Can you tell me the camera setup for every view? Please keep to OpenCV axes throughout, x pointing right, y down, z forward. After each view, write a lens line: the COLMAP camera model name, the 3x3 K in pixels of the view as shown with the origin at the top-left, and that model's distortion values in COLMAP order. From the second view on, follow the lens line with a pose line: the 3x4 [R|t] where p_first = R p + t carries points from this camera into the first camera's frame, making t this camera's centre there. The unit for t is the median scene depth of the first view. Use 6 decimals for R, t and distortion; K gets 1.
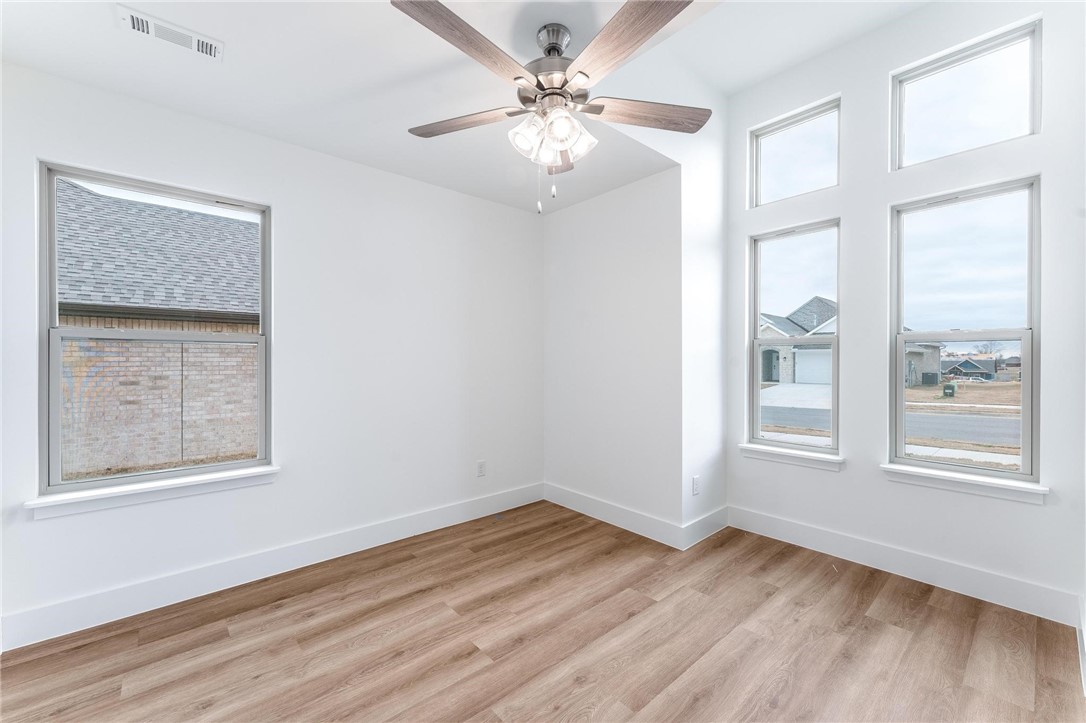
lens RADIAL K [[441.9, 0, 545.0], [0, 441.9, 364.9], [0, 0, 1]] dist [0.004034, -0.003015]
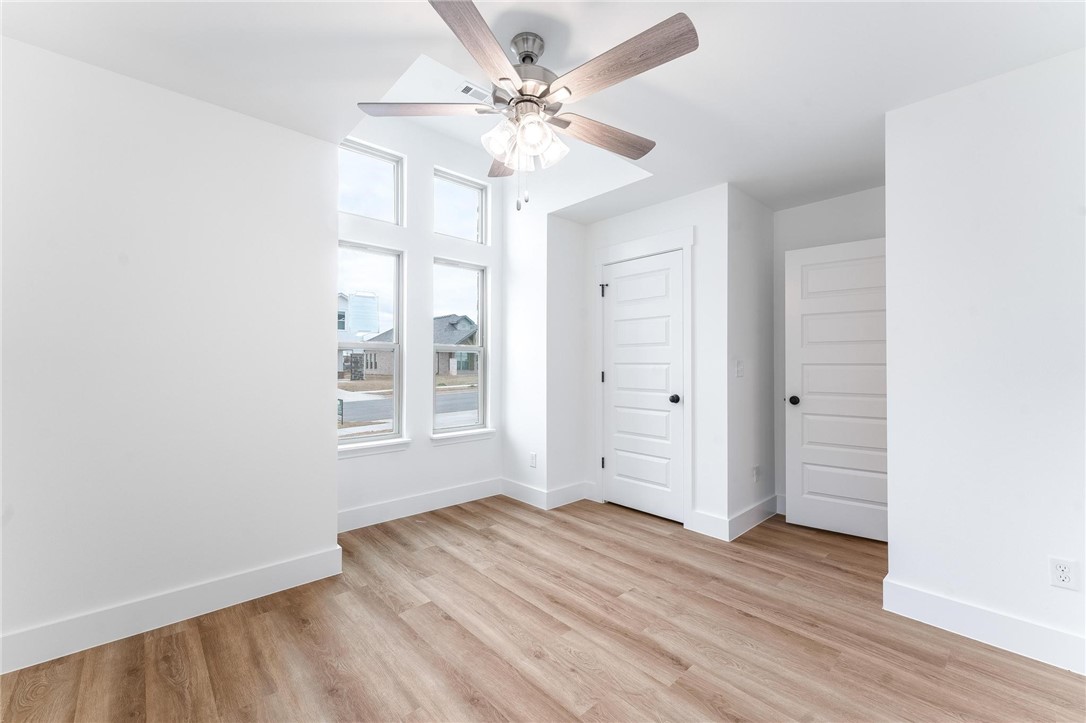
lens RADIAL K [[441.9, 0, 550.5], [0, 441.9, 363.4], [0, 0, 1]] dist [0.004034, -0.003015]
pose [[-0.034044, -0.002371, 0.999418, -0.709751], [0.007621, 0.999968, 0.002631, -0.009665], [-0.999391, 0.007706, -0.034025, 0.700804]]
